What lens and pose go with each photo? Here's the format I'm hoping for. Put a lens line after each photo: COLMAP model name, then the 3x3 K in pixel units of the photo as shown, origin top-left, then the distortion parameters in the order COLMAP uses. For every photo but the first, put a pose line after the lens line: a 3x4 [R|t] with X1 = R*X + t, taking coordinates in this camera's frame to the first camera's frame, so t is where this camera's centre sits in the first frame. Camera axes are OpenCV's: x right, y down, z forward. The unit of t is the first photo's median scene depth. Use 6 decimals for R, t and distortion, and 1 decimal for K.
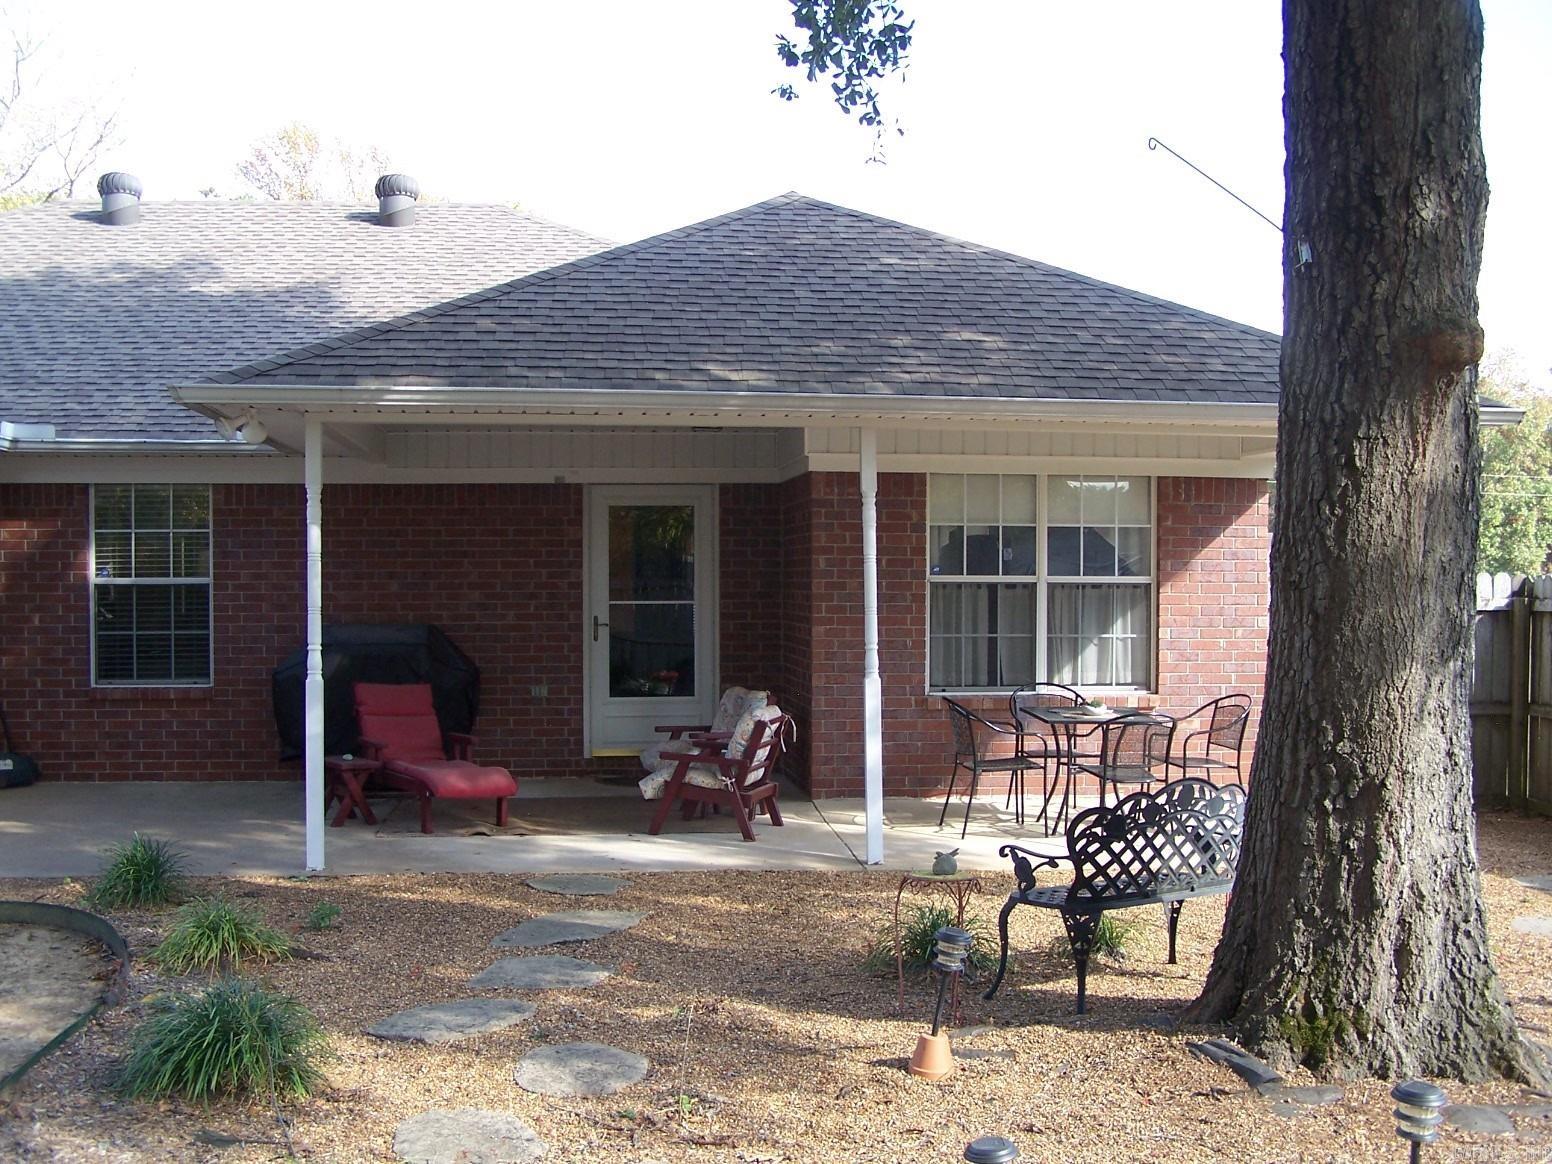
lens RADIAL K [[1741.7, 0, 775.3], [0, 1741.7, 585.9], [0, 0, 1]] dist [-0.059698, 0.000000]
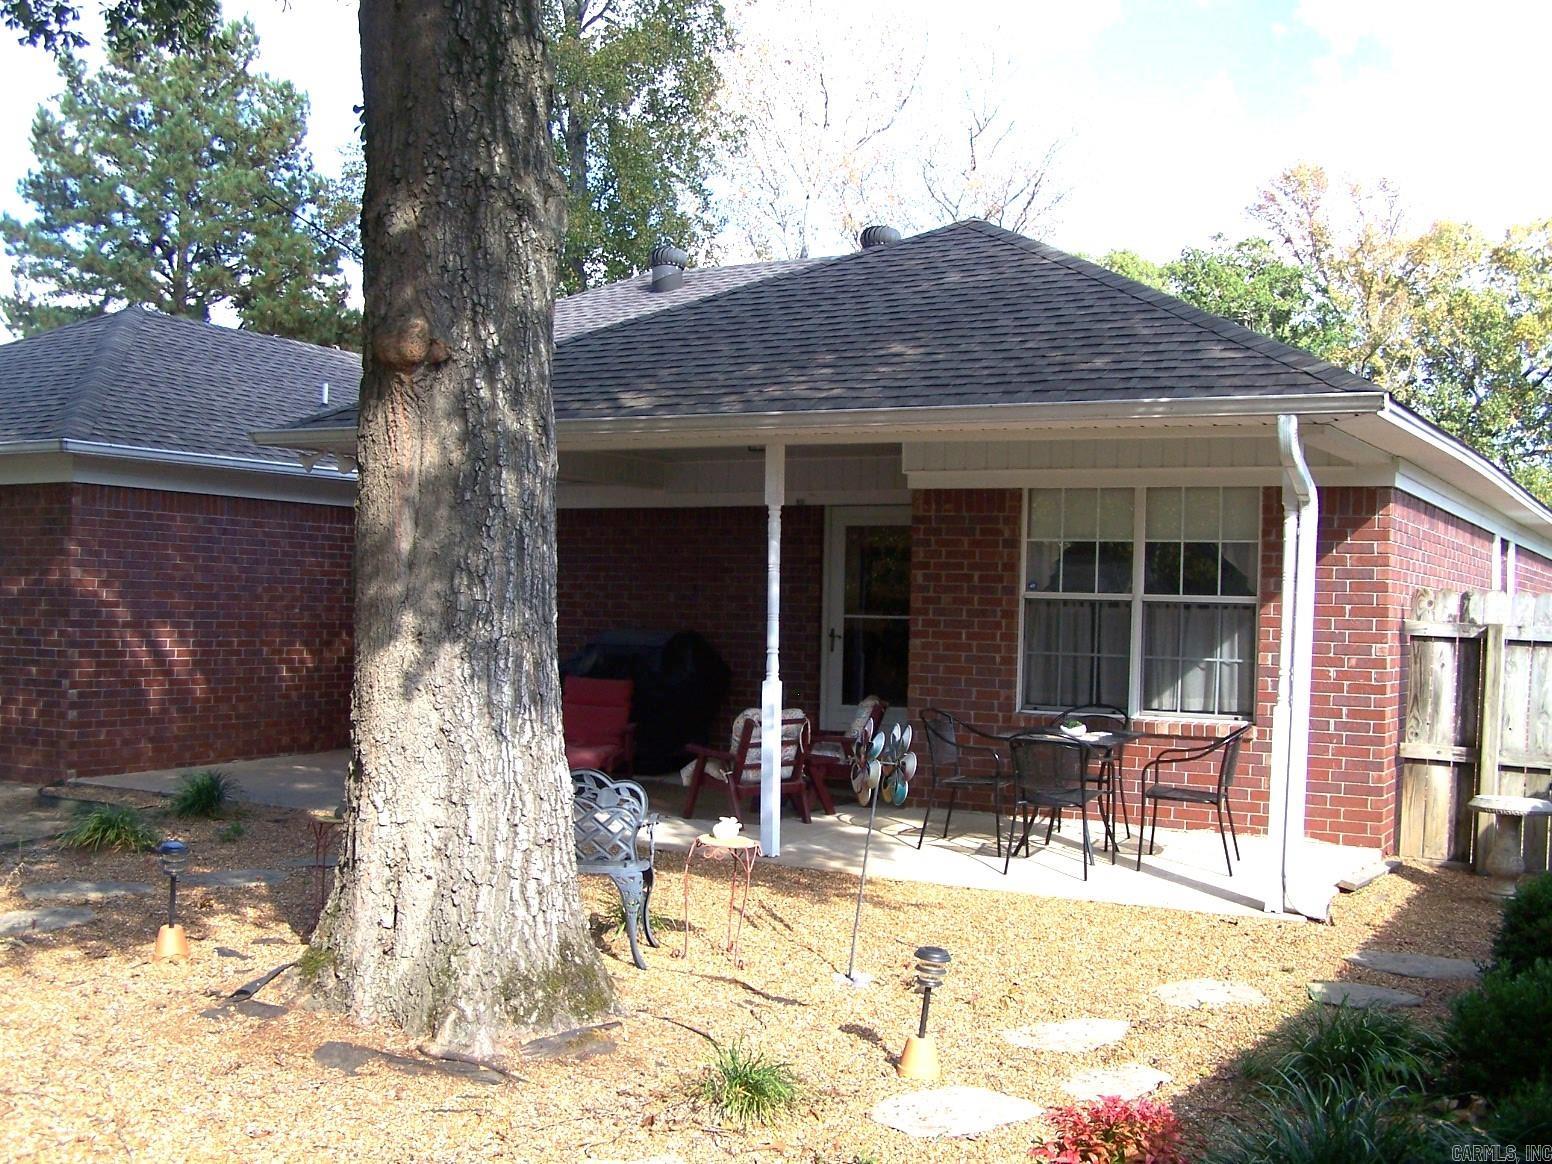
lens RADIAL K [[1741.7, 0, 774.8], [0, 1741.7, 578.8], [0, 0, 1]] dist [-0.059698, 0.000000]
pose [[0.828372, 0.009647, -0.560096, 0.518770], [-0.024359, 0.999526, -0.018811, 0.008656], [0.559649, 0.029226, 0.828214, 0.099384]]
